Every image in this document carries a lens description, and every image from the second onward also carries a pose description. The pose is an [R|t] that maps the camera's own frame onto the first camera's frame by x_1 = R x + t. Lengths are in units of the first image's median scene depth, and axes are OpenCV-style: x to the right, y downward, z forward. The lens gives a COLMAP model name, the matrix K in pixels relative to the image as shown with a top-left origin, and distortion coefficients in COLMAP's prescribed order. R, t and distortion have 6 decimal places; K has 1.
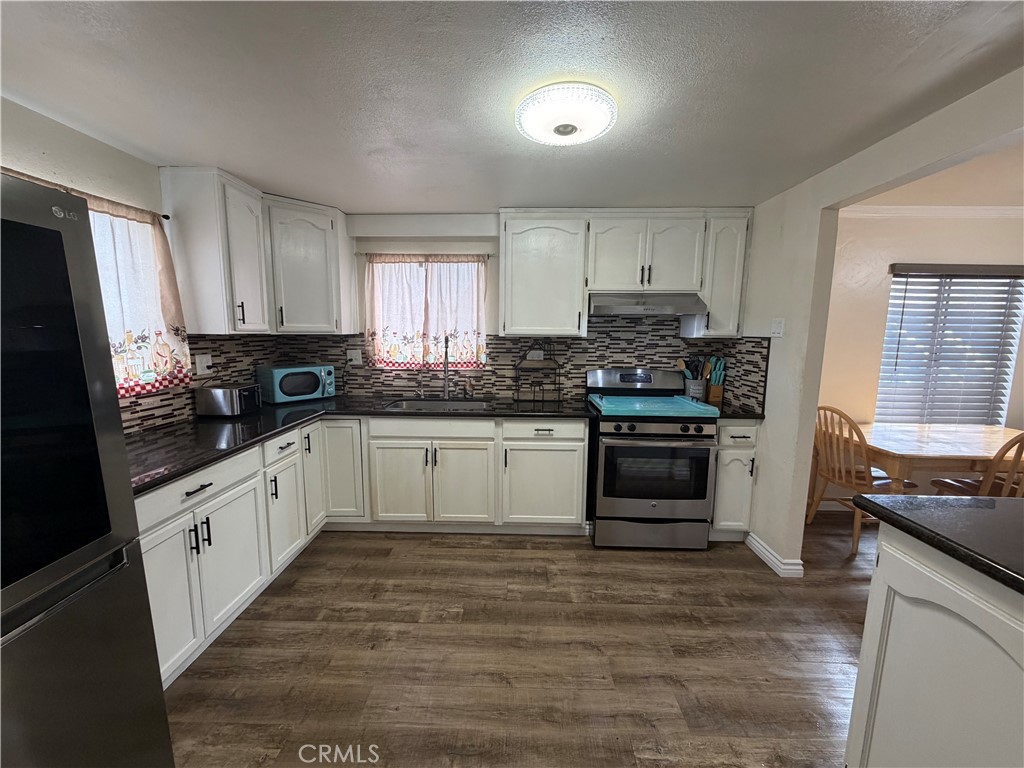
lens RADIAL K [[409.4, 0, 510.4], [0, 409.4, 388.0], [0, 0, 1]] dist [0.000095, 0.000198]
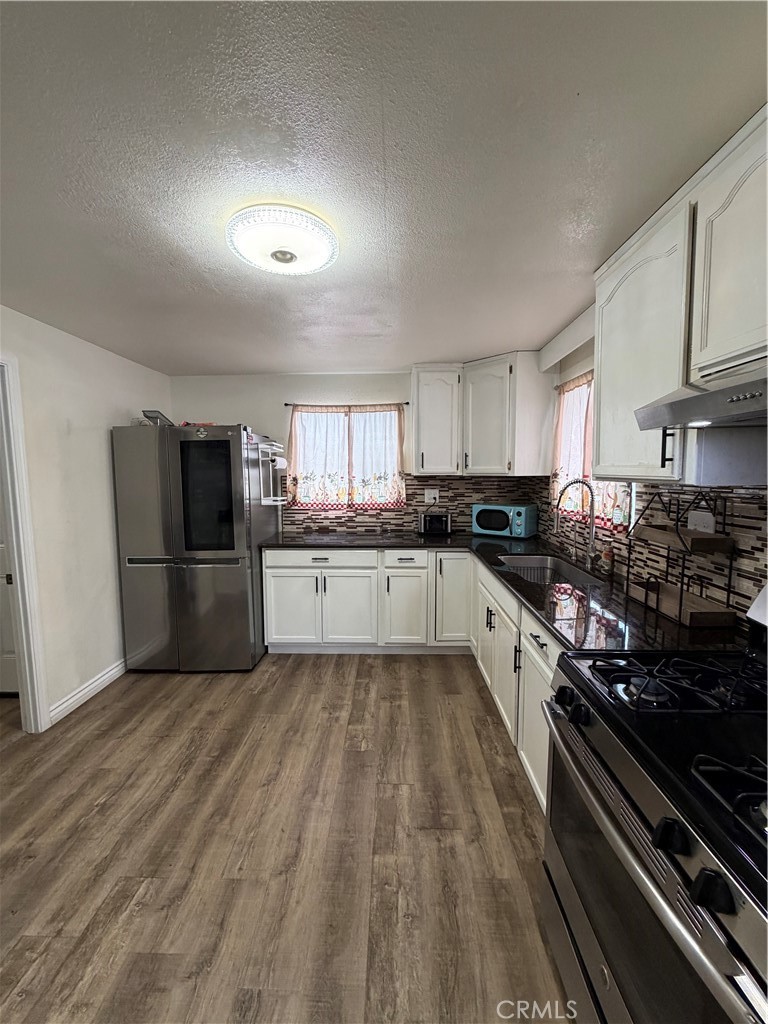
lens RADIAL K [[409.4, 0, 382.6], [0, 409.4, 511.2], [0, 0, 1]] dist [0.000095, 0.000198]
pose [[-0.001916, 0.090443, -0.995900, 0.782897], [-0.132537, 0.987093, 0.089898, -0.124305], [0.991176, 0.132166, 0.010096, 0.907598]]
